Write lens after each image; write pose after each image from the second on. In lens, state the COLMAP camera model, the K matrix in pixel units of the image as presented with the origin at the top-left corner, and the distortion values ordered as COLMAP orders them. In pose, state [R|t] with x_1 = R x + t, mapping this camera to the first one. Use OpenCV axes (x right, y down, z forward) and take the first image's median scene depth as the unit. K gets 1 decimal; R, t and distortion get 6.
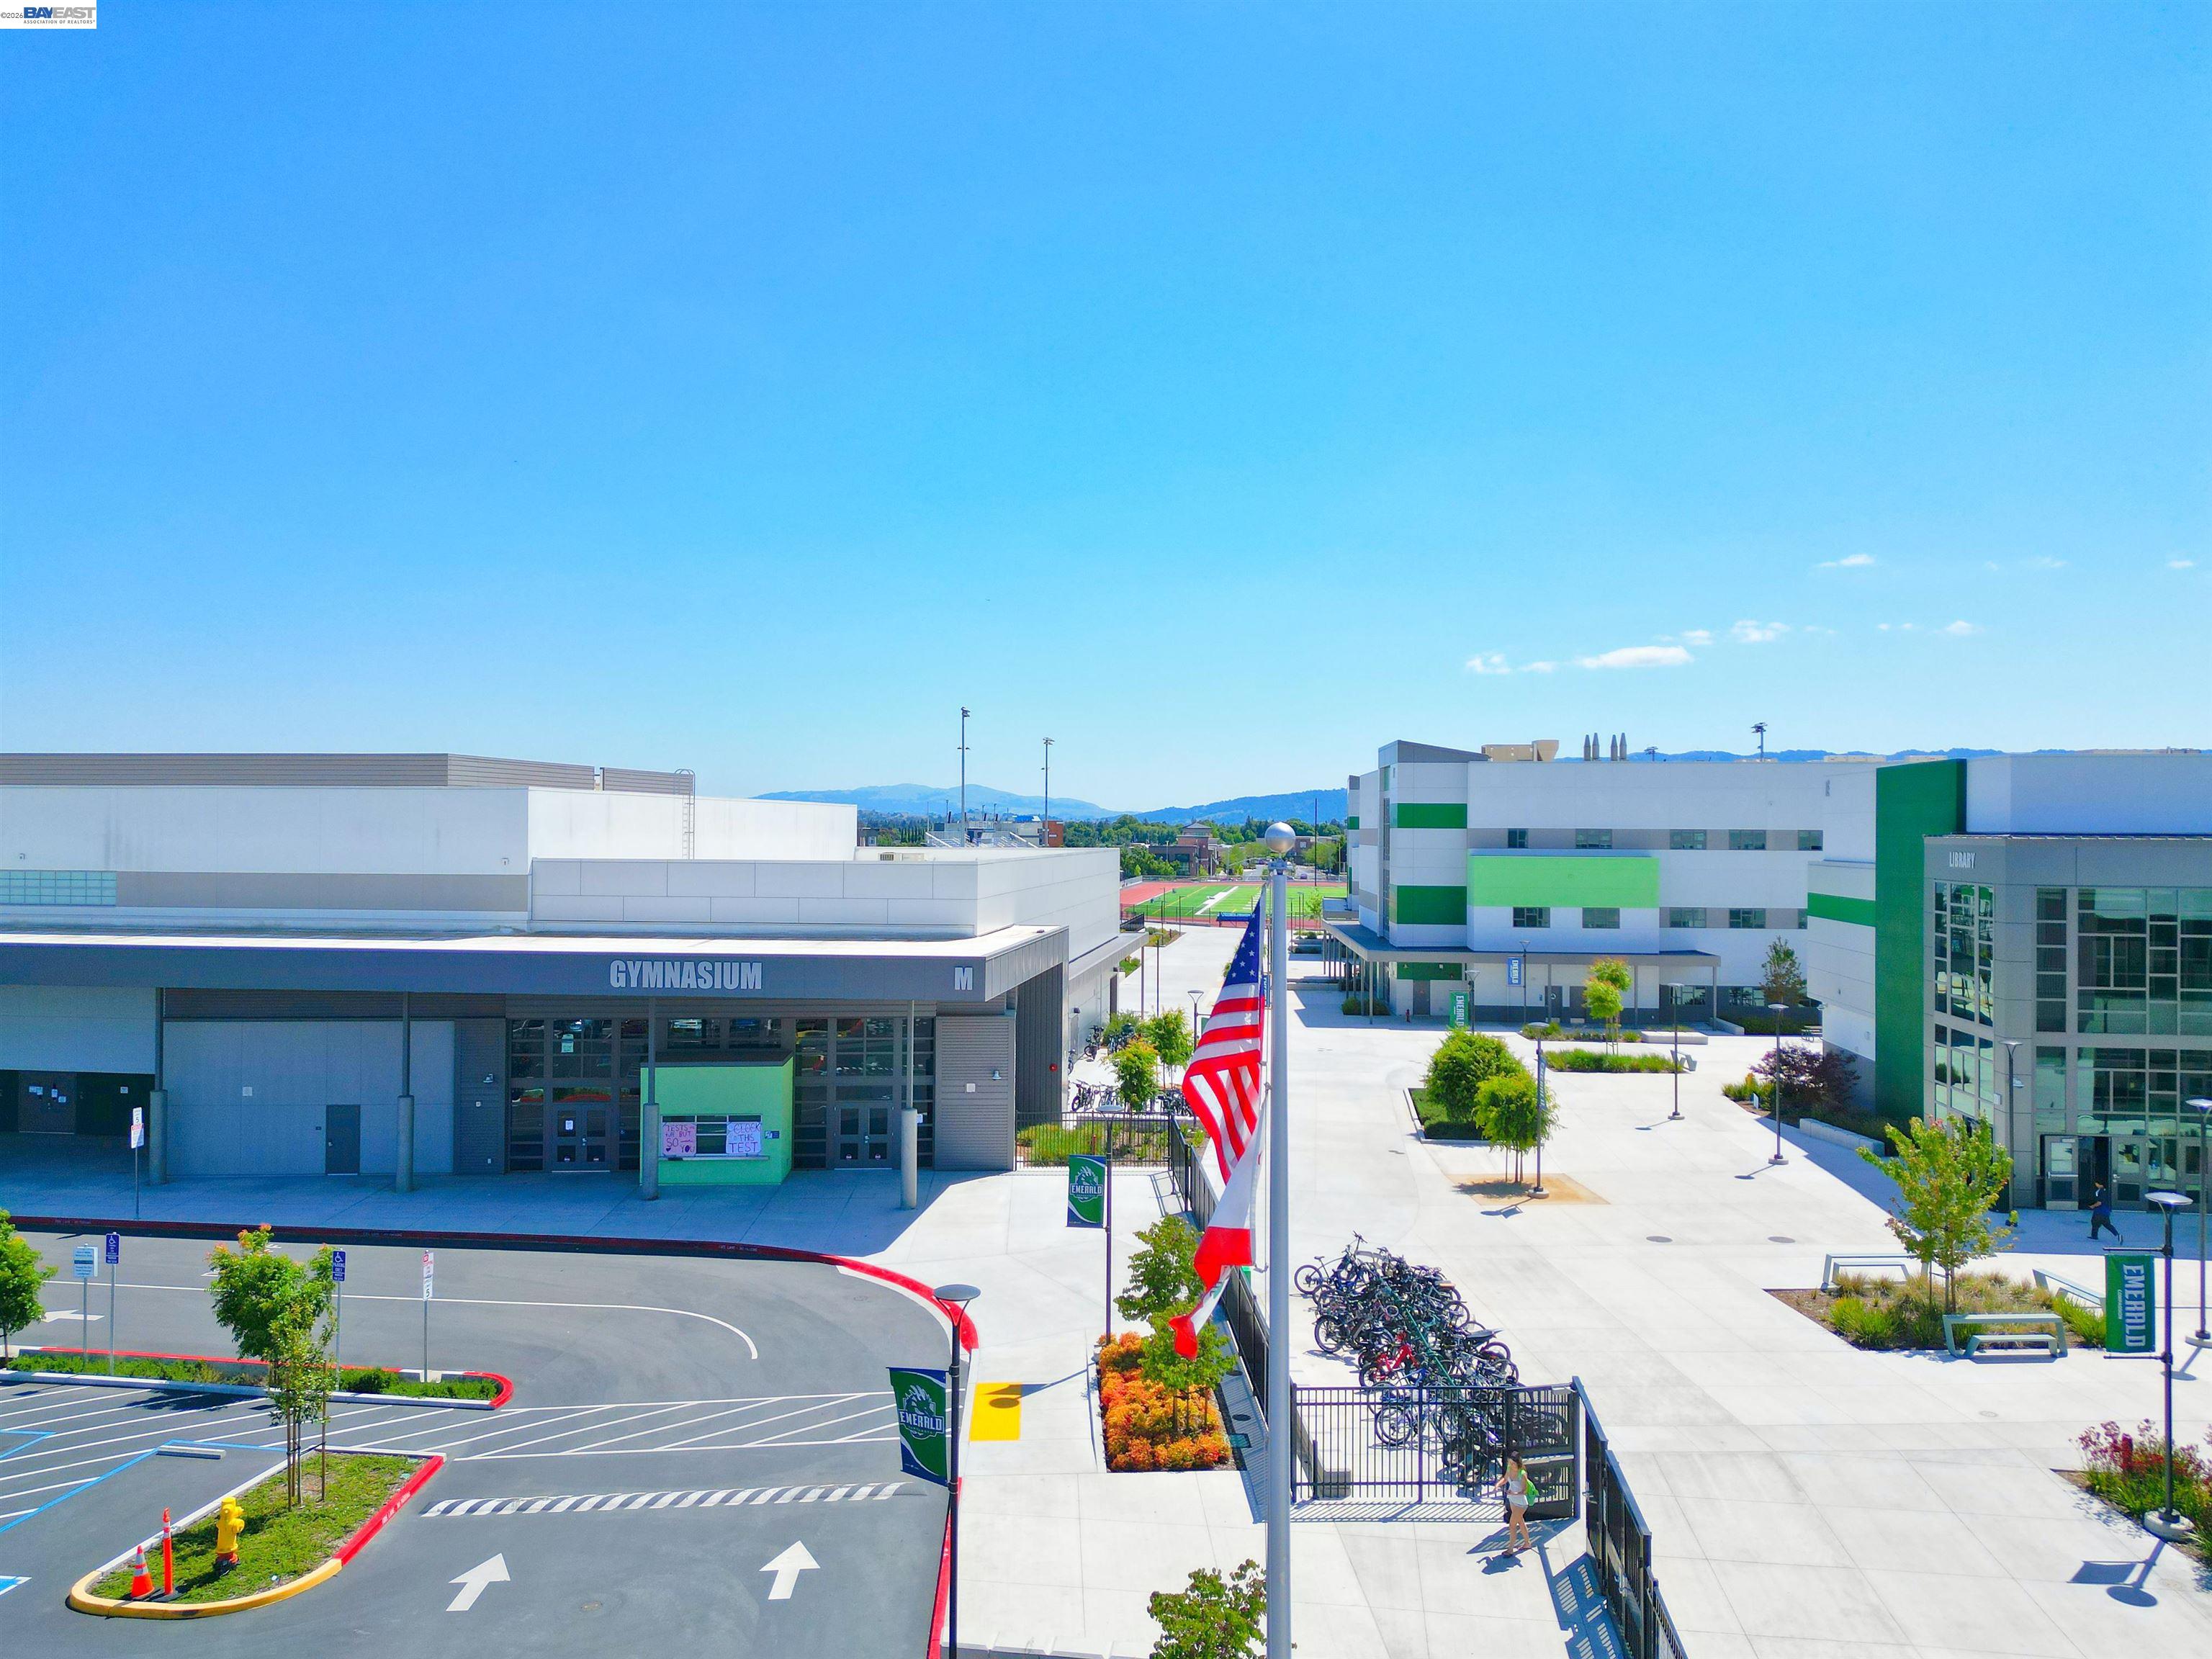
lens RADIAL K [[1545.0, 0, 1105.7], [0, 1545.0, 829.2], [0, 0, 1]] dist [0.010751, -0.000150]
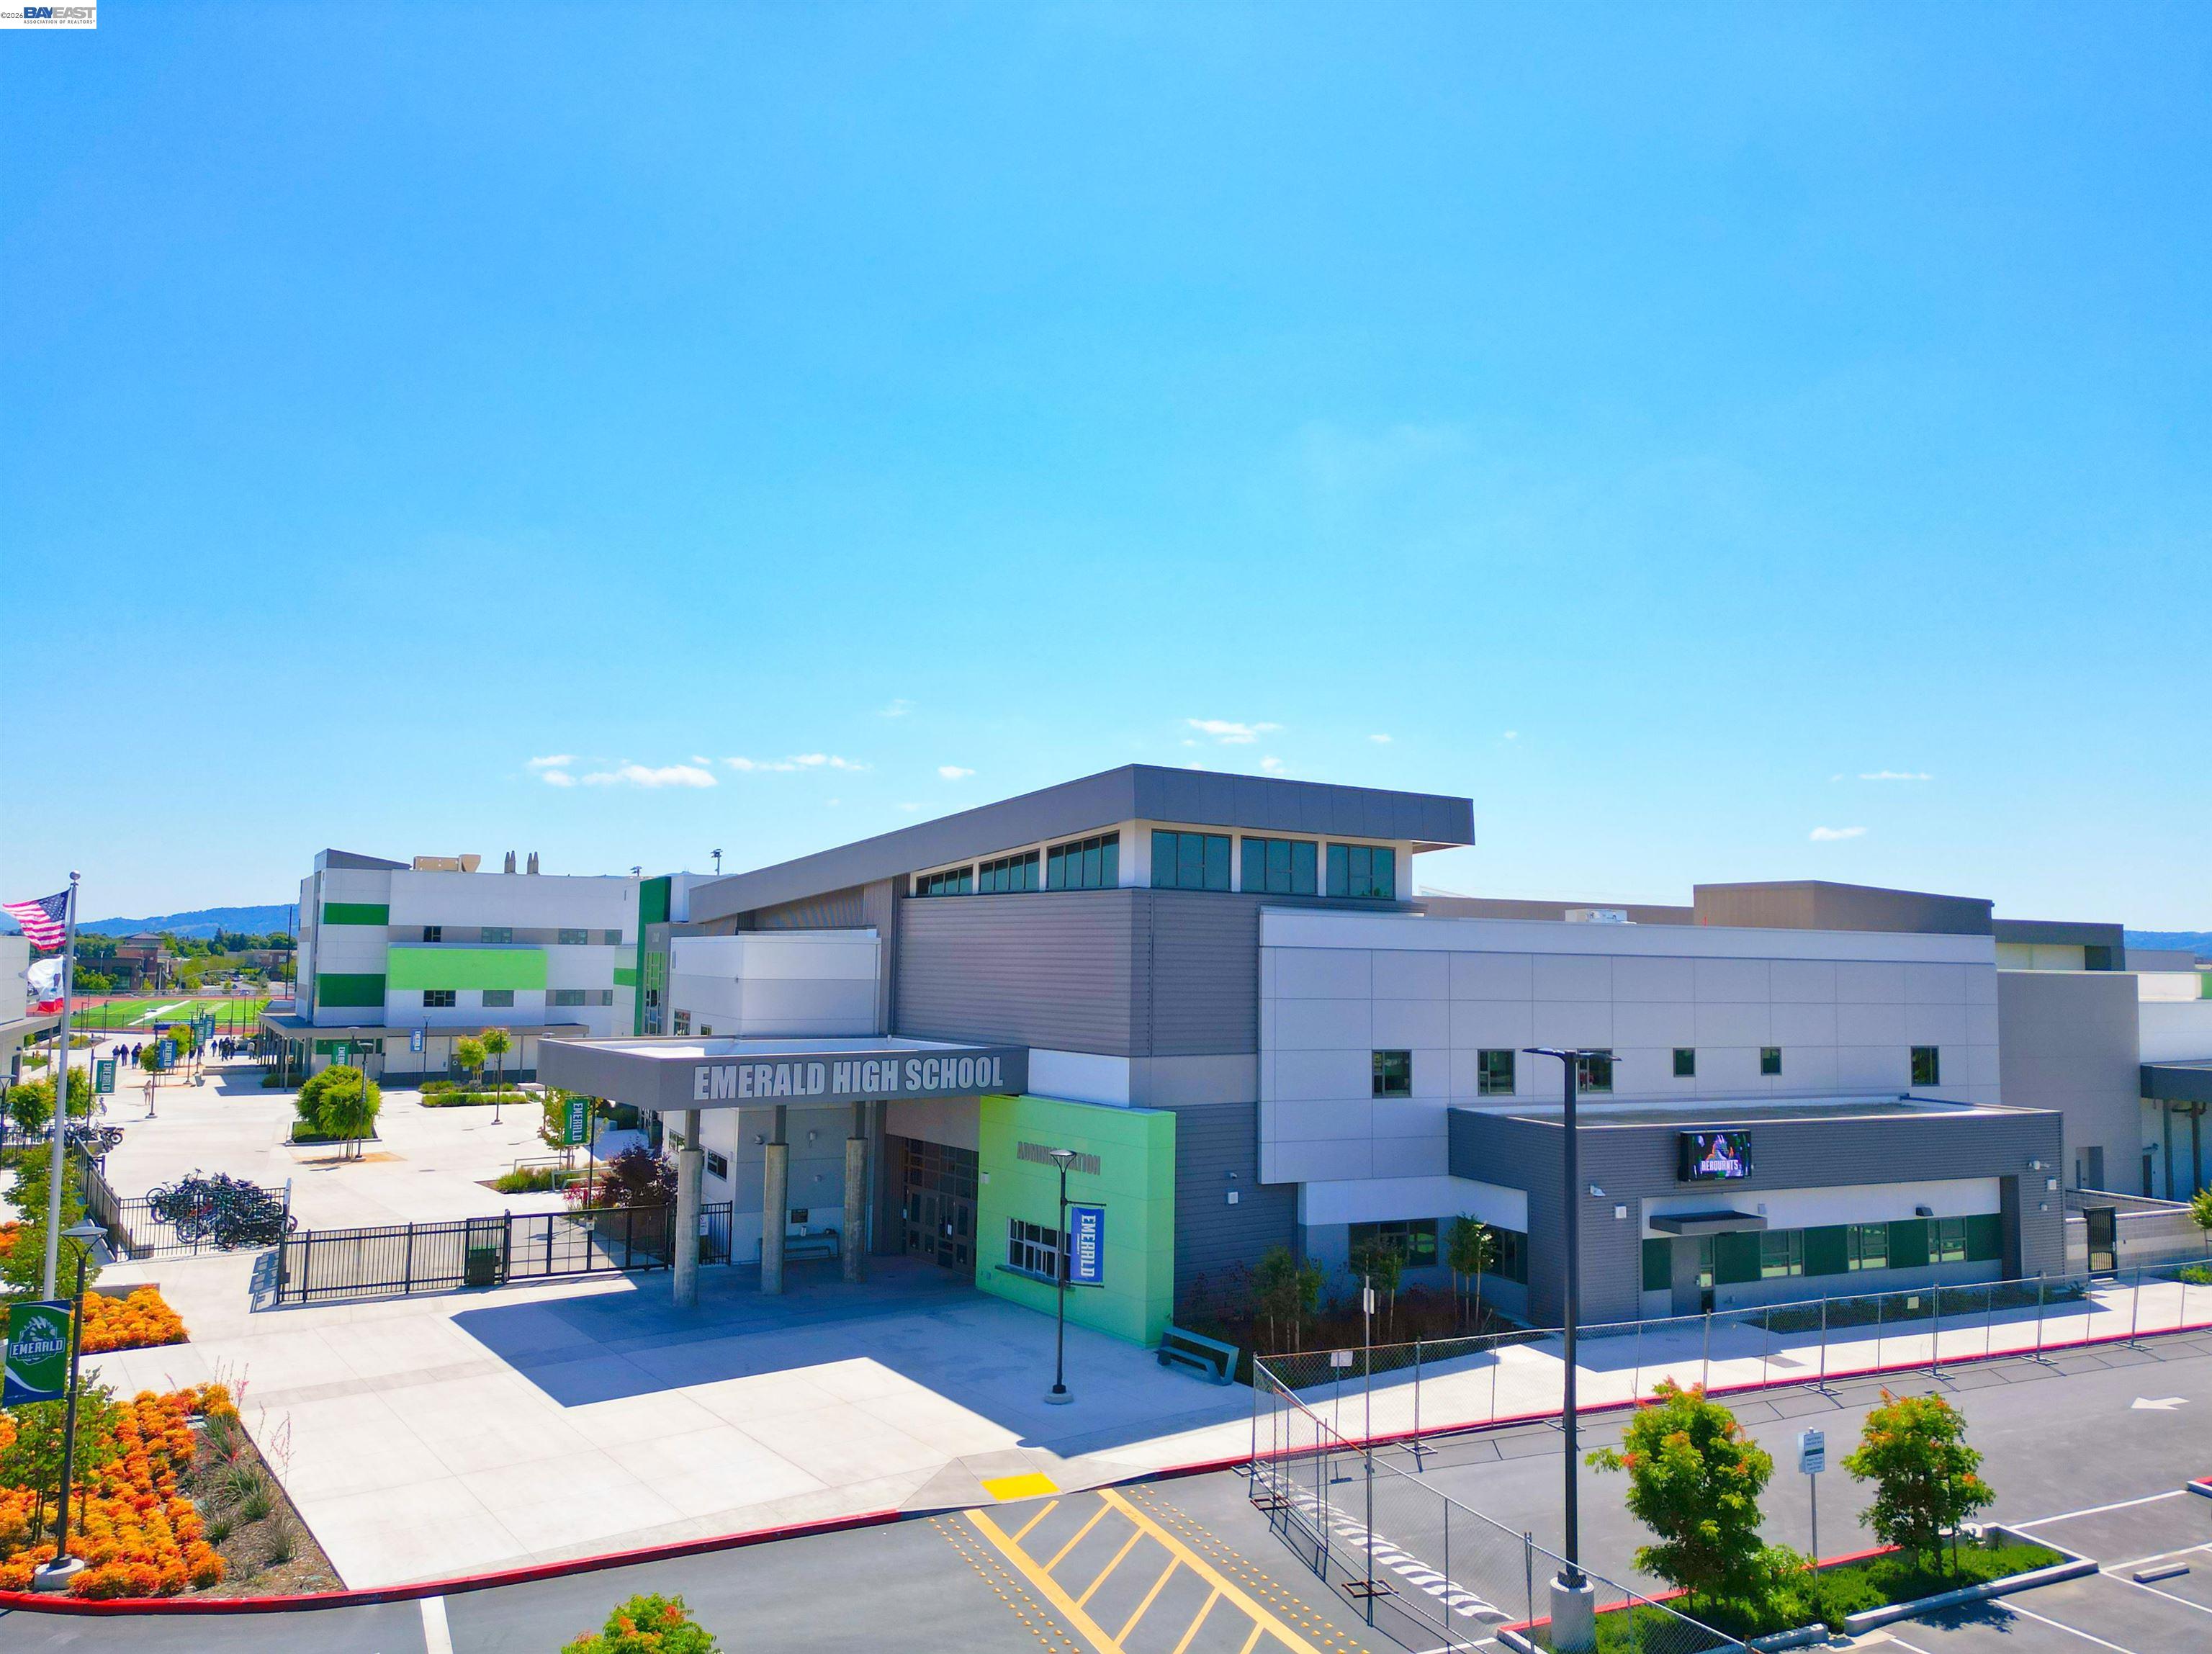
lens RADIAL K [[1545.0, 0, 1113.7], [0, 1545.0, 828.1], [0, 0, 1]] dist [0.010751, -0.000150]
pose [[0.817539, 0.053887, 0.573346, 0.001794], [-0.009700, 0.996760, -0.079851, 0.014818], [-0.575791, 0.059719, 0.815413, -0.304860]]
